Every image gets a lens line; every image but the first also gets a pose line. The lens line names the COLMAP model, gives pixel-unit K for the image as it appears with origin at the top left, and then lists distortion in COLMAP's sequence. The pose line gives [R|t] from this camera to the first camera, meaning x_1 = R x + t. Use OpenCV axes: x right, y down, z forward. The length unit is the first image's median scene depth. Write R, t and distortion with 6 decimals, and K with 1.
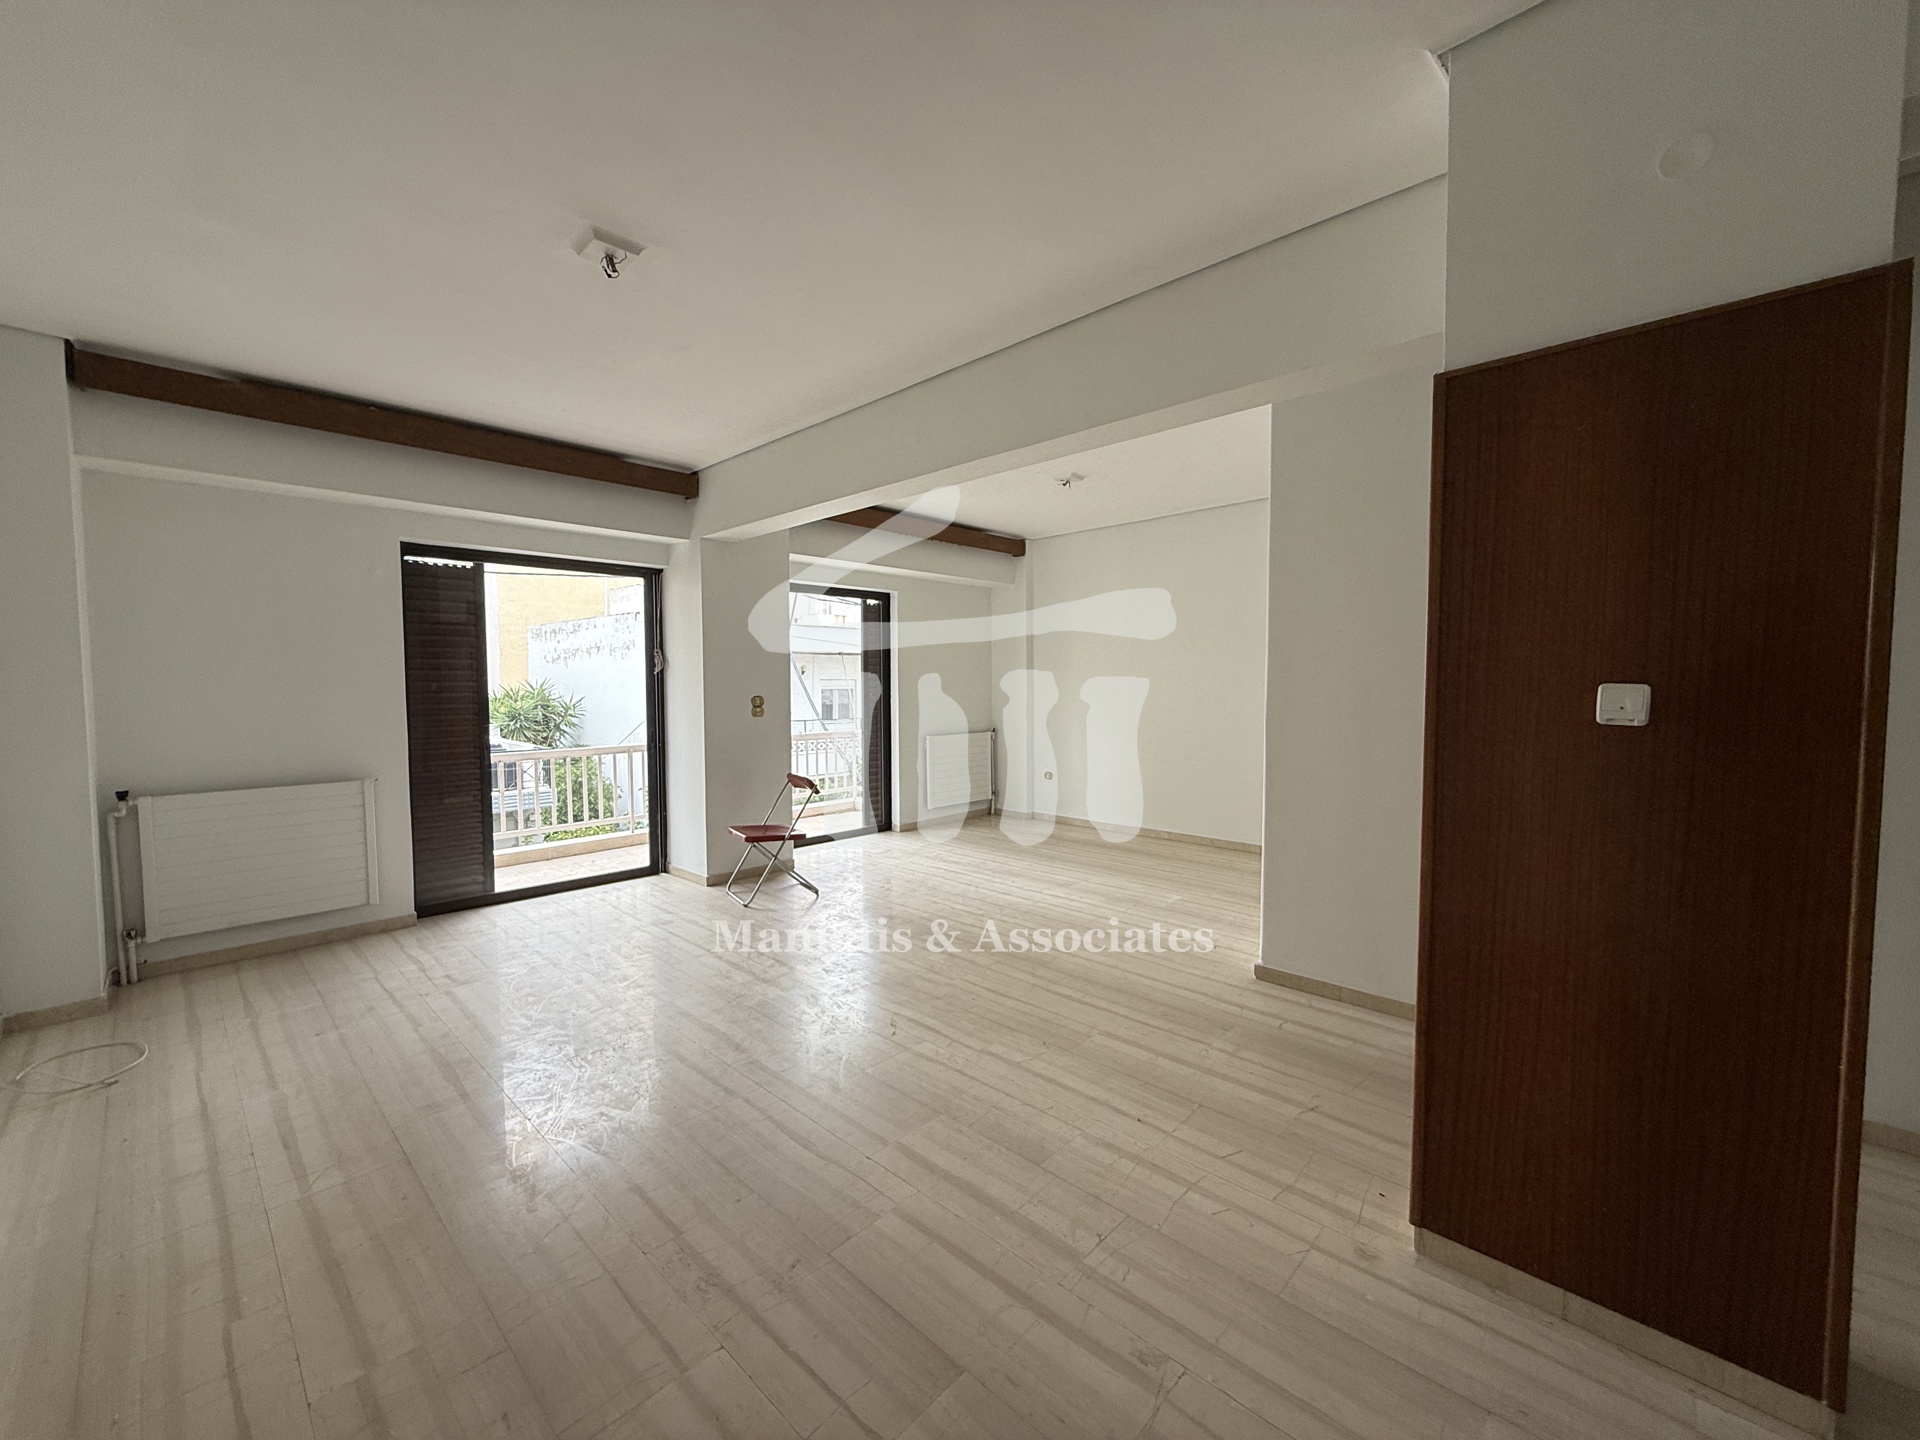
lens RADIAL K [[768.2, 0, 954.2], [0, 768.2, 718.5], [0, 0, 1]] dist [0.016897, -0.003444]
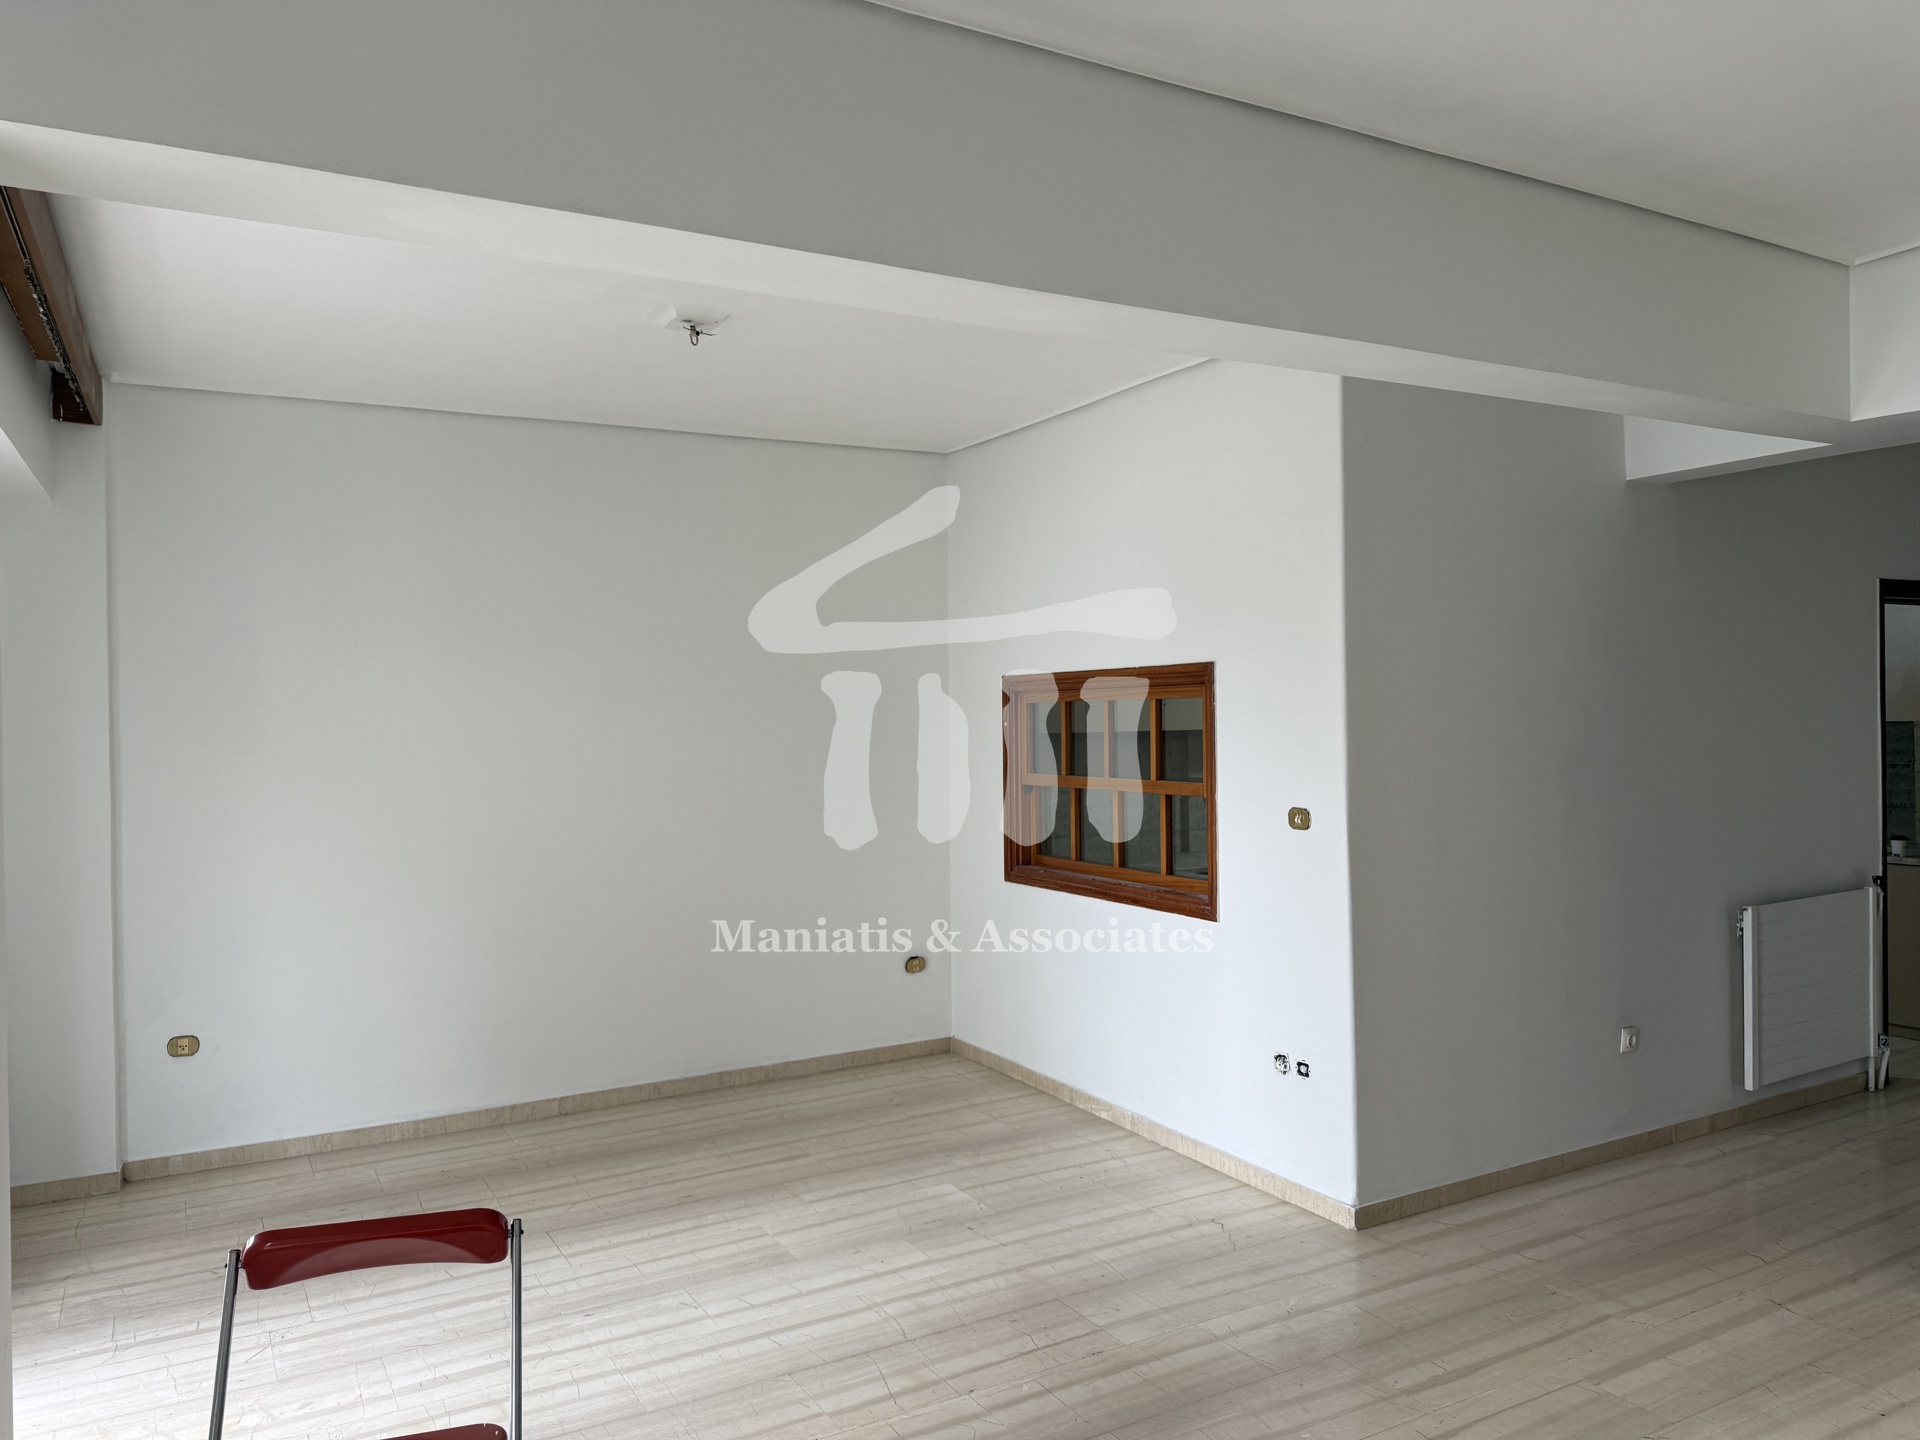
lens RADIAL K [[1357.0, 0, 964.6], [0, 1357.0, 714.2], [0, 0, 1]] dist [0.055169, -0.063708]
pose [[0.270576, -0.000512, 0.962699, -0.740879], [0.055646, 0.998336, -0.015109, -0.094390], [-0.961089, 0.057658, 0.270154, 0.875231]]
